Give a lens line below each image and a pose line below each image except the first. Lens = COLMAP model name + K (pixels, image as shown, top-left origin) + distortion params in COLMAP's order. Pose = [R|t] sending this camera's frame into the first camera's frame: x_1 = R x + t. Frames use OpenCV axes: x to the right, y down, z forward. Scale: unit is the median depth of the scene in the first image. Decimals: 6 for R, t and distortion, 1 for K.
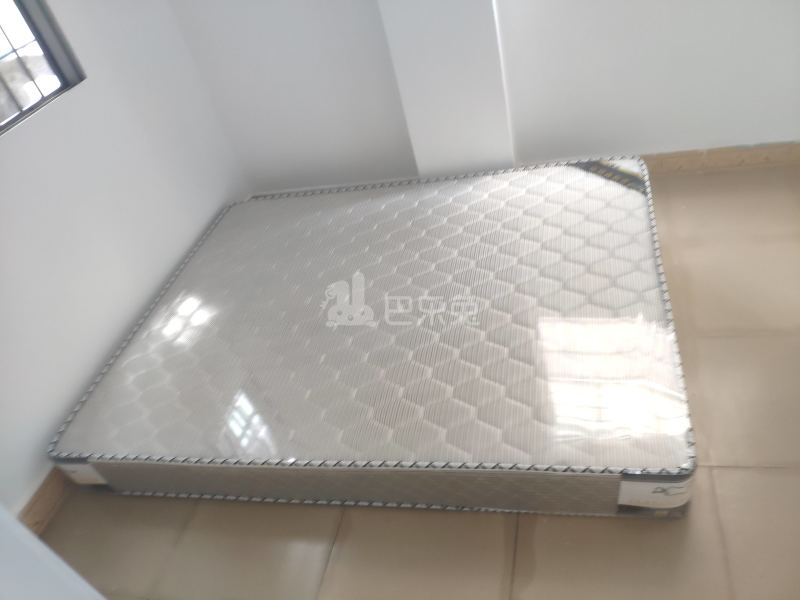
lens RADIAL K [[593.0, 0, 400.0], [0, 593.0, 300.0], [0, 0, 1]] dist [0.025945, -0.000071]
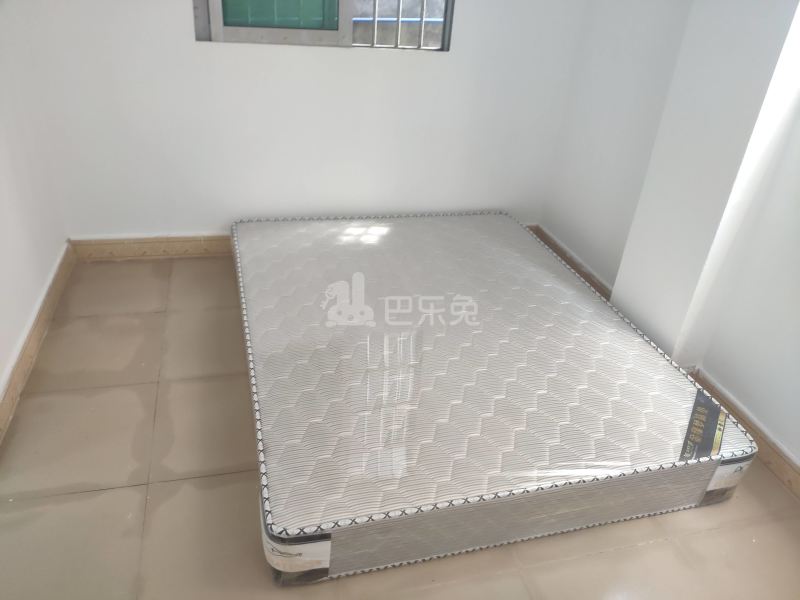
lens RADIAL K [[593.0, 0, 400.0], [0, 593.0, 300.0], [0, 0, 1]] dist [0.025945, -0.000071]
pose [[0.394981, 0.647494, -0.651722, 0.670635], [-0.704950, 0.668511, 0.236934, -0.258387], [0.589097, 0.365848, 0.720500, 0.217922]]
